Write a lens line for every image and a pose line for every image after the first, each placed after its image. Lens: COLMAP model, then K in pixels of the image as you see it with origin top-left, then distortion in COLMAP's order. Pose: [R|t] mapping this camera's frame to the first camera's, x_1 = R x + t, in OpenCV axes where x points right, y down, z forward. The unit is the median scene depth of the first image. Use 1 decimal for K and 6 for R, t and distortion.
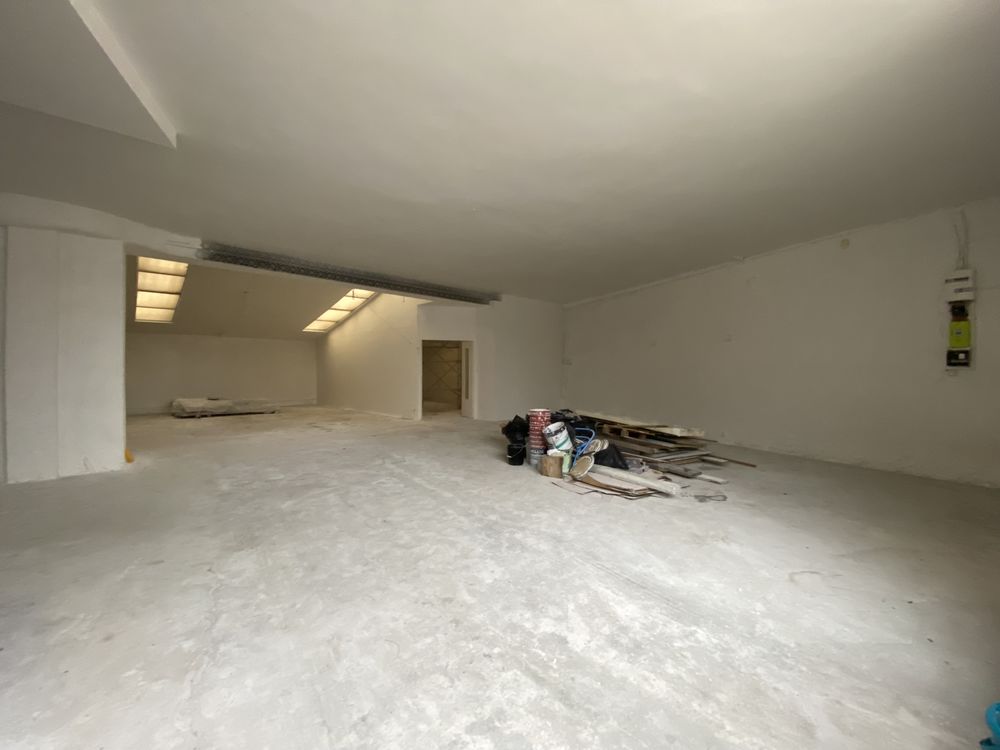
lens RADIAL K [[396.5, 0, 502.5], [0, 396.5, 372.4], [0, 0, 1]] dist [0.001241, -0.015338]
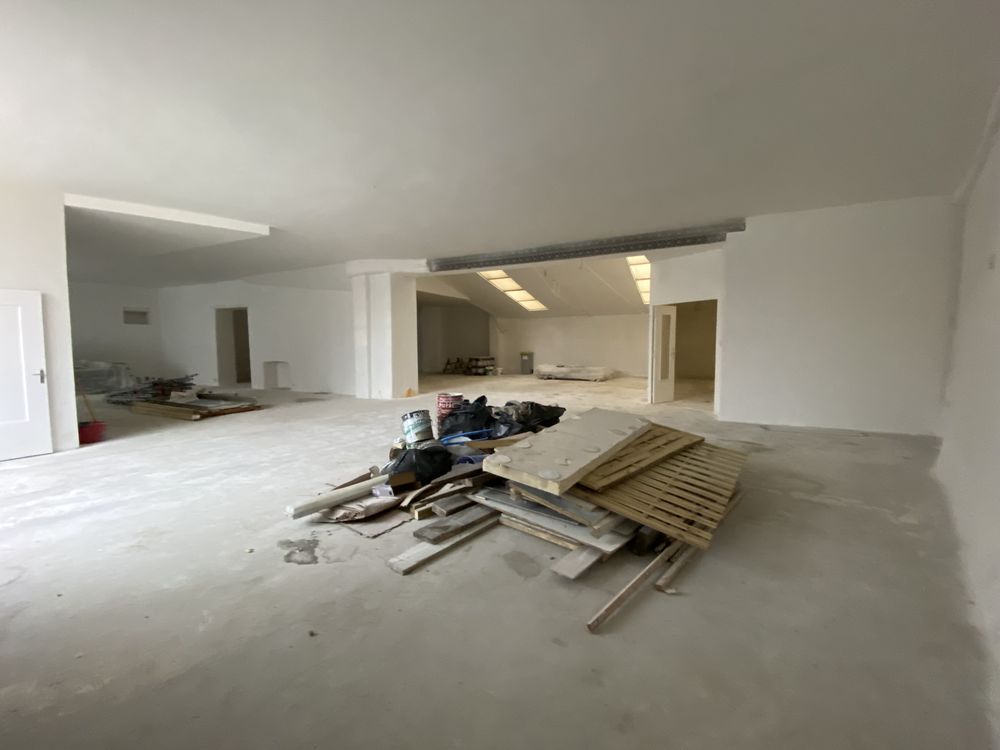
lens RADIAL K [[396.5, 0, 502.5], [0, 396.5, 372.4], [0, 0, 1]] dist [0.001241, -0.015338]
pose [[0.362027, 0.056273, -0.930467, 0.521774], [0.012142, 0.997807, 0.065070, 0.000083], [0.932088, -0.034855, 0.360550, 0.467912]]
